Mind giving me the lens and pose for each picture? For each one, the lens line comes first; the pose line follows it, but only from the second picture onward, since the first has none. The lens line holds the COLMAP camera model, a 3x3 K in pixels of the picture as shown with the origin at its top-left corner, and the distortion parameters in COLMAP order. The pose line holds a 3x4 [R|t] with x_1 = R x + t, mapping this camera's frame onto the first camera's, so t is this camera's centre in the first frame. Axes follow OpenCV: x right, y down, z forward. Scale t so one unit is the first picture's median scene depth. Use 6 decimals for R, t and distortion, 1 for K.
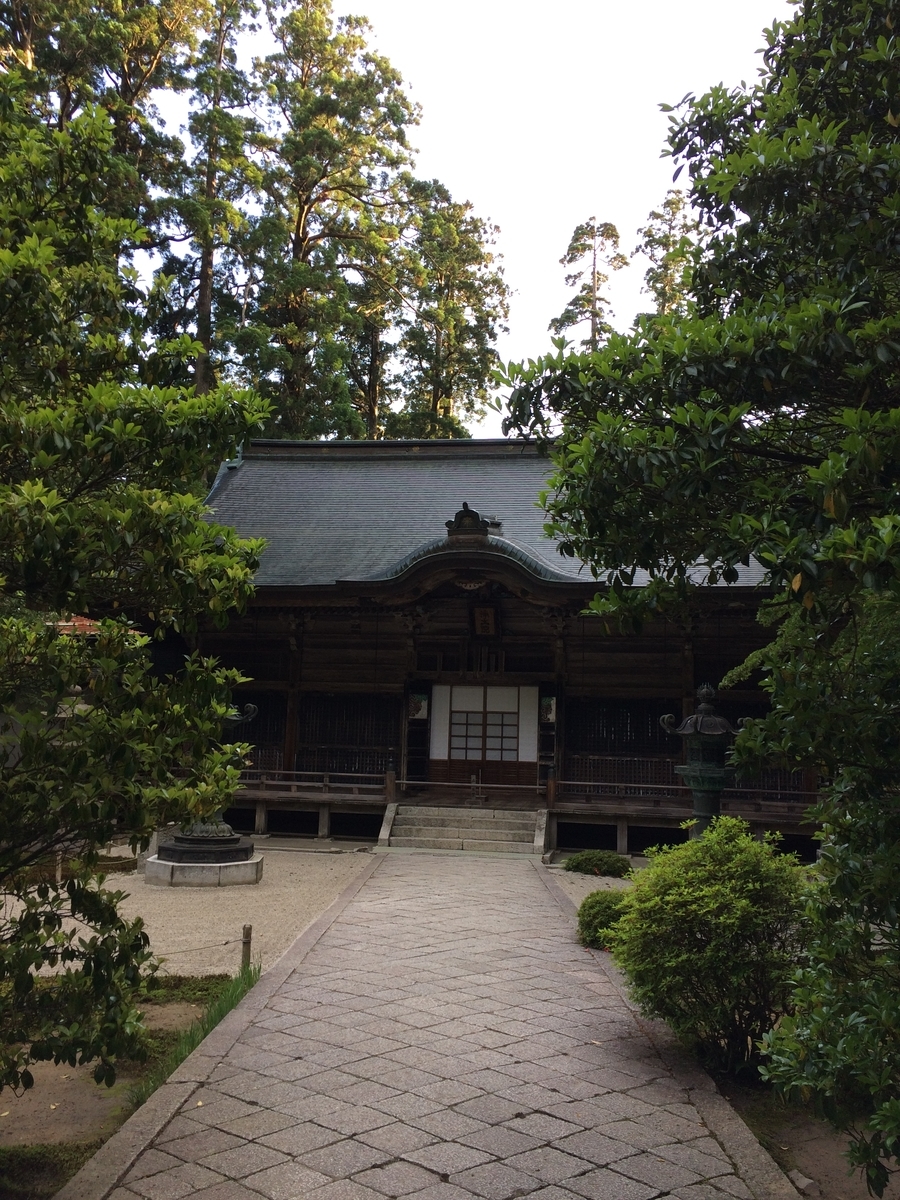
lens RADIAL K [[1014.9, 0, 450.0], [0, 1014.9, 600.0], [0, 0, 1]] dist [0.096580, -0.131490]
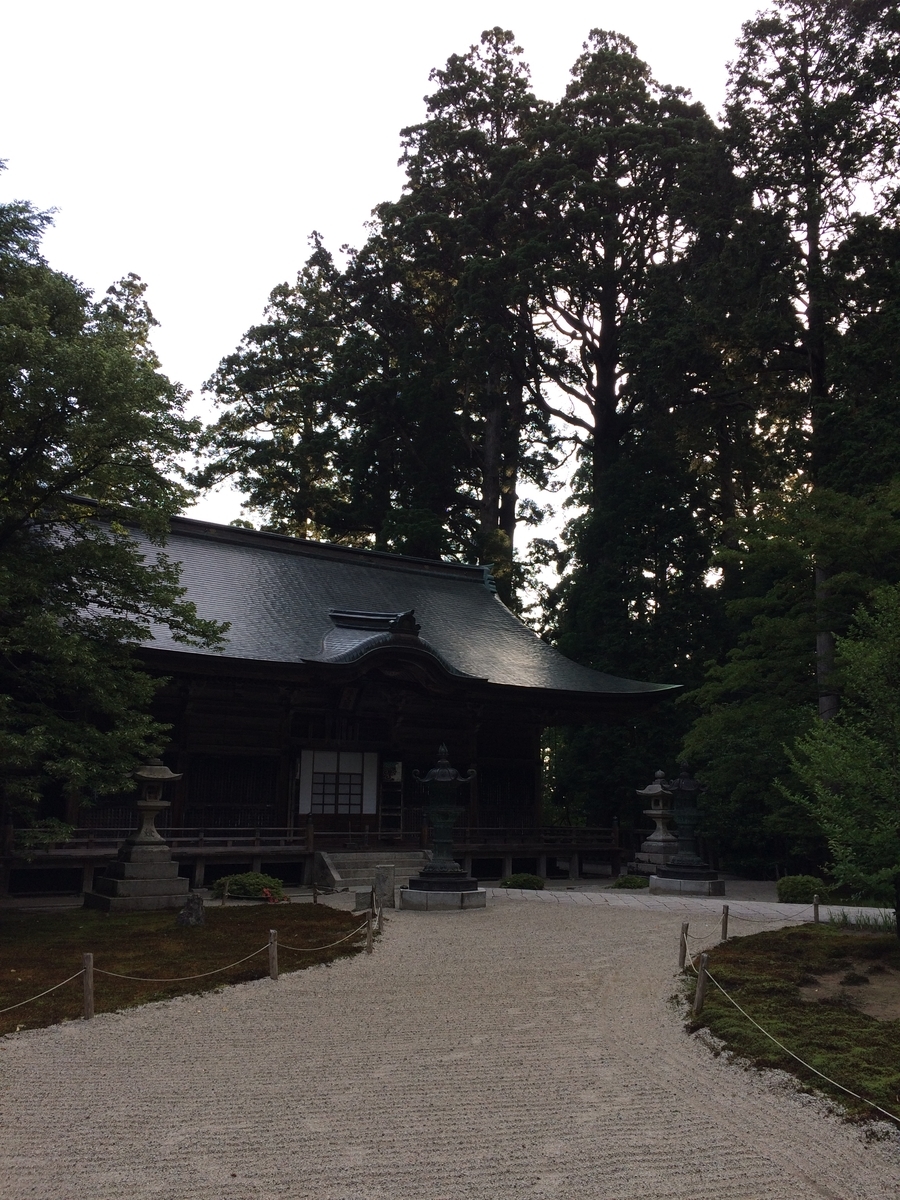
lens RADIAL K [[1014.9, 0, 450.0], [0, 1014.9, 600.0], [0, 0, 1]] dist [0.096580, -0.131490]
pose [[0.710247, 0.121932, 0.693312, -0.739422], [-0.085400, 0.992535, -0.087070, -0.000172], [-0.698754, 0.002632, 0.715358, 0.040352]]
